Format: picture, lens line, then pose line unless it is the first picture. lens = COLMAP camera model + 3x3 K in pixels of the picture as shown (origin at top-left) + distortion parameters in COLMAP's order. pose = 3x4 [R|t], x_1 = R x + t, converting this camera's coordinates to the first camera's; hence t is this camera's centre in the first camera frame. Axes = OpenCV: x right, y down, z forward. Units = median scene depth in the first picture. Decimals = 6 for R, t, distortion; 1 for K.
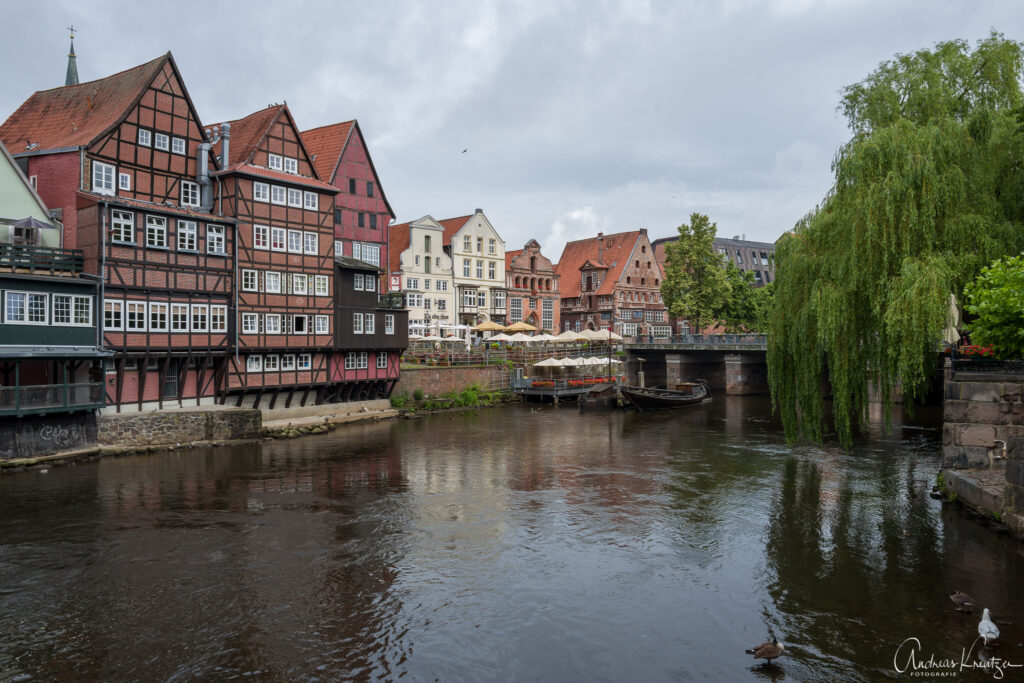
lens RADIAL K [[845.0, 0, 512.0], [0, 845.0, 341.5], [0, 0, 1]] dist [0.001703, -0.002756]
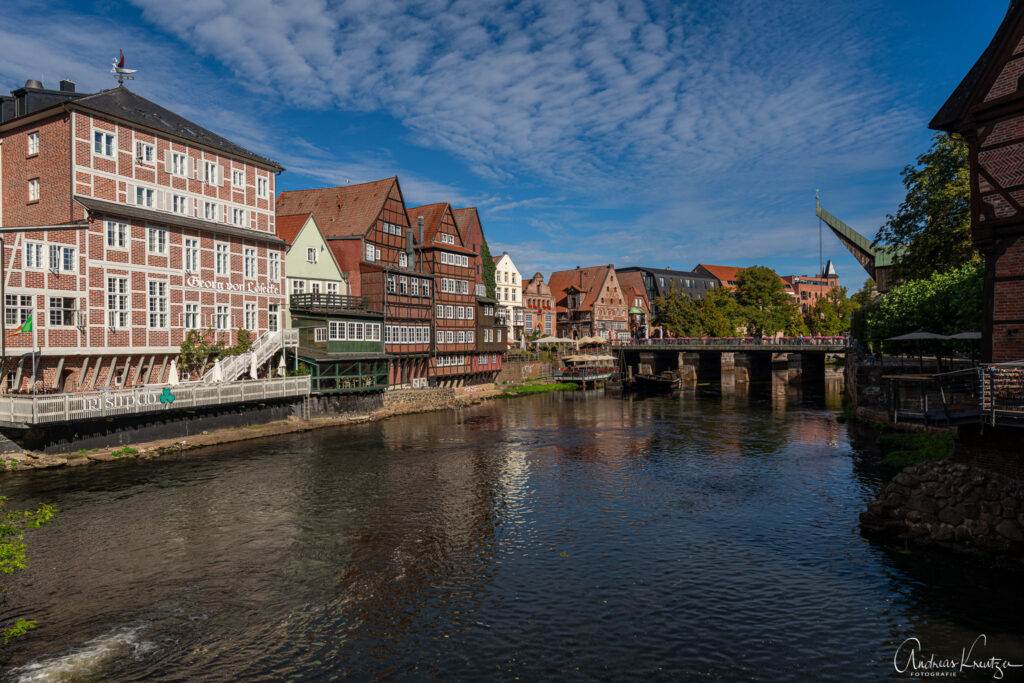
lens RADIAL K [[729.1, 0, 512.0], [0, 729.1, 341.5], [0, 0, 1]] dist [-0.071401, 0.000980]
pose [[0.993510, -0.011291, 0.113180, -0.311383], [0.011305, 0.999936, 0.000519, -0.011265], [-0.113179, 0.000764, 0.993574, -0.410119]]
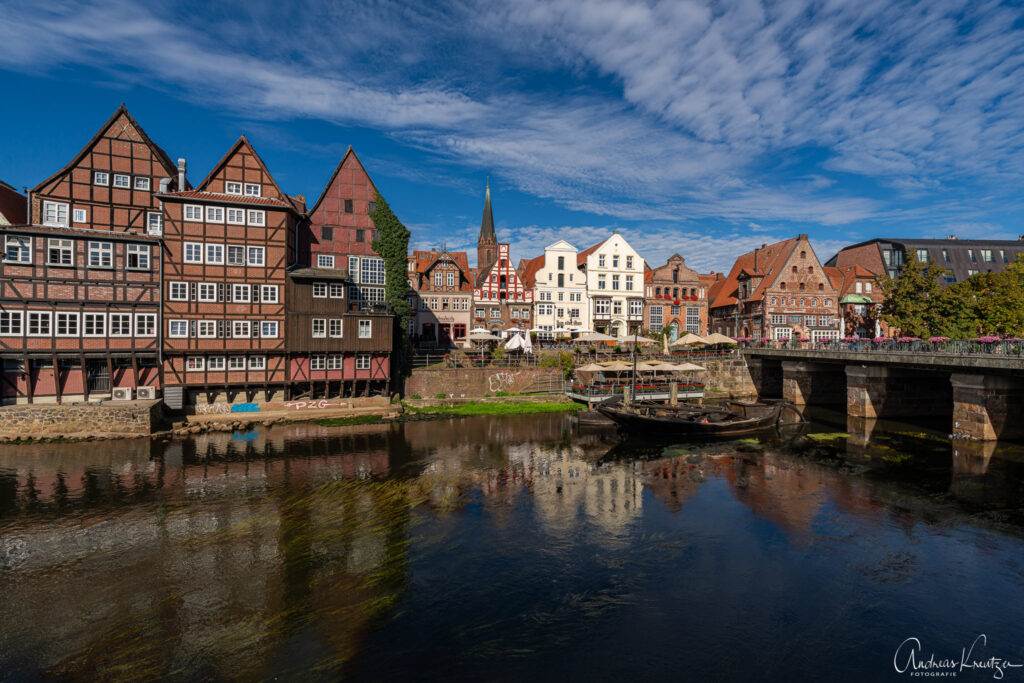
lens RADIAL K [[469.2, 0, 503.7], [0, 469.2, 346.2], [0, 0, 1]] dist [-0.013904, 0.000668]
pose [[0.818066, 0.012715, -0.574983, 0.386744], [-0.005712, 0.999886, 0.013984, -0.008651], [0.575096, -0.008156, 0.818046, 0.691644]]
